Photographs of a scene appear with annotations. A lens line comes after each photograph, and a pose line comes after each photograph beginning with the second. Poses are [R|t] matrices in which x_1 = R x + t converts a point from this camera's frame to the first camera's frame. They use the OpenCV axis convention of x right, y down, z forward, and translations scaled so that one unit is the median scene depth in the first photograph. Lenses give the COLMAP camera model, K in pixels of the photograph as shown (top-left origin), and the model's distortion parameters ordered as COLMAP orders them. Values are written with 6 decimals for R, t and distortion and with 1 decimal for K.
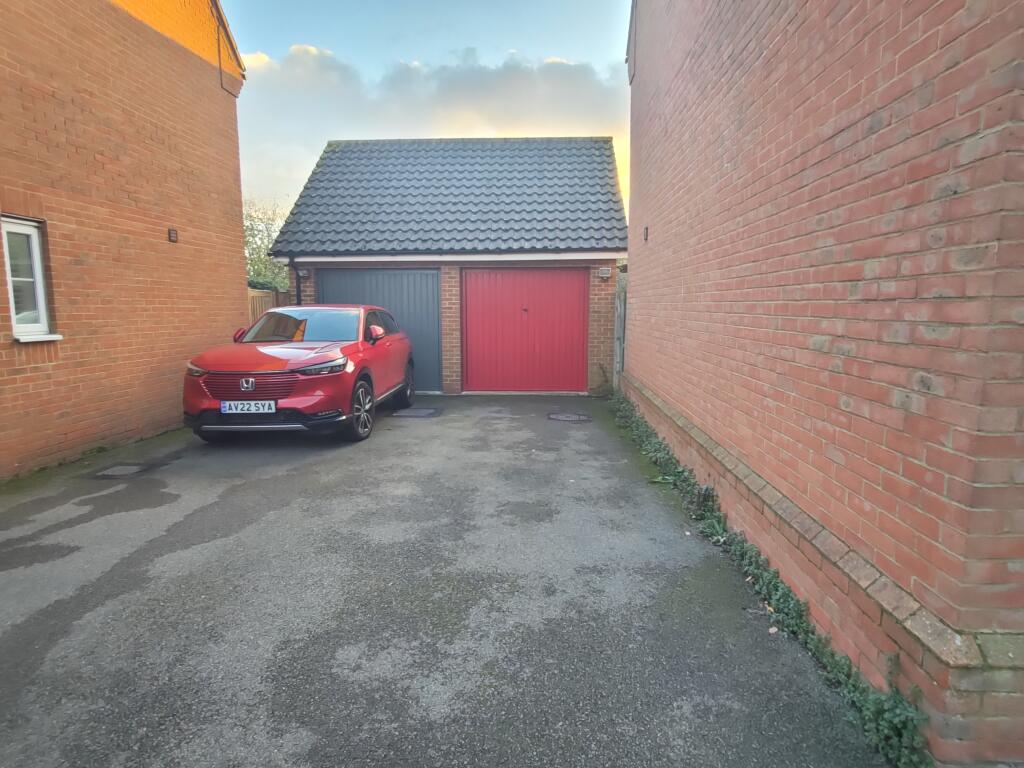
lens RADIAL K [[589.7, 0, 512.3], [0, 589.7, 386.0], [0, 0, 1]] dist [-0.005991, -0.000546]
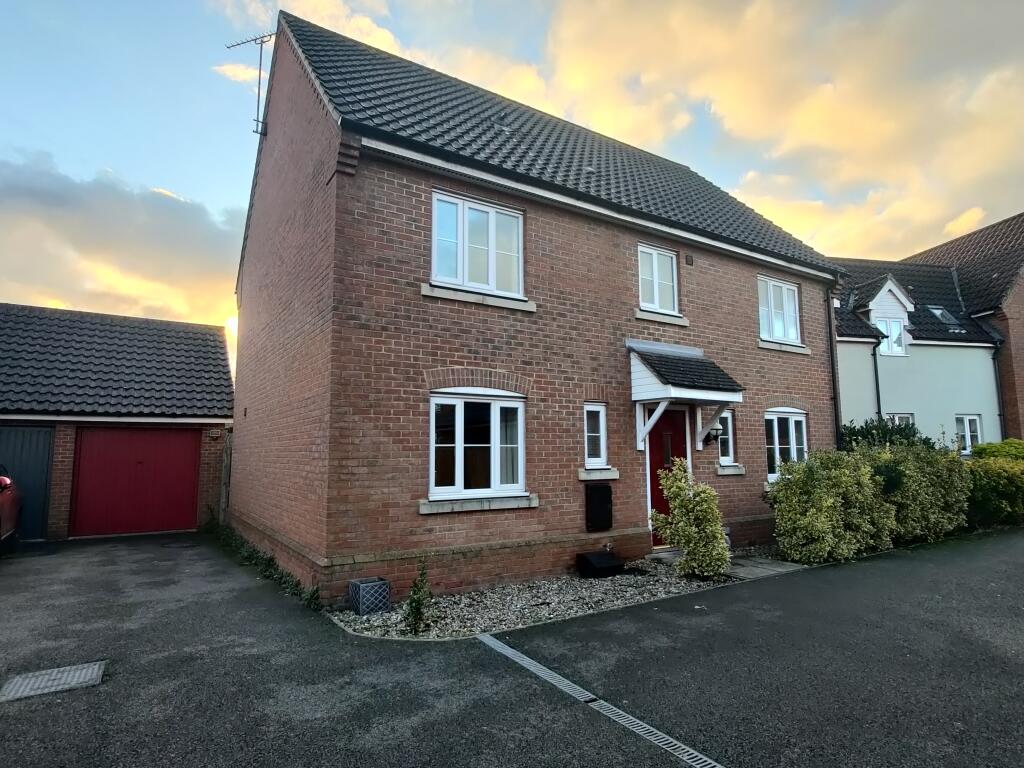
lens RADIAL K [[589.7, 0, 514.3], [0, 589.7, 387.1], [0, 0, 1]] dist [-0.005991, -0.000546]
pose [[0.812320, 0.064506, 0.579634, -0.064853], [0.081987, 0.971364, -0.223001, 0.051852], [-0.577421, 0.228671, 0.783770, -0.417626]]
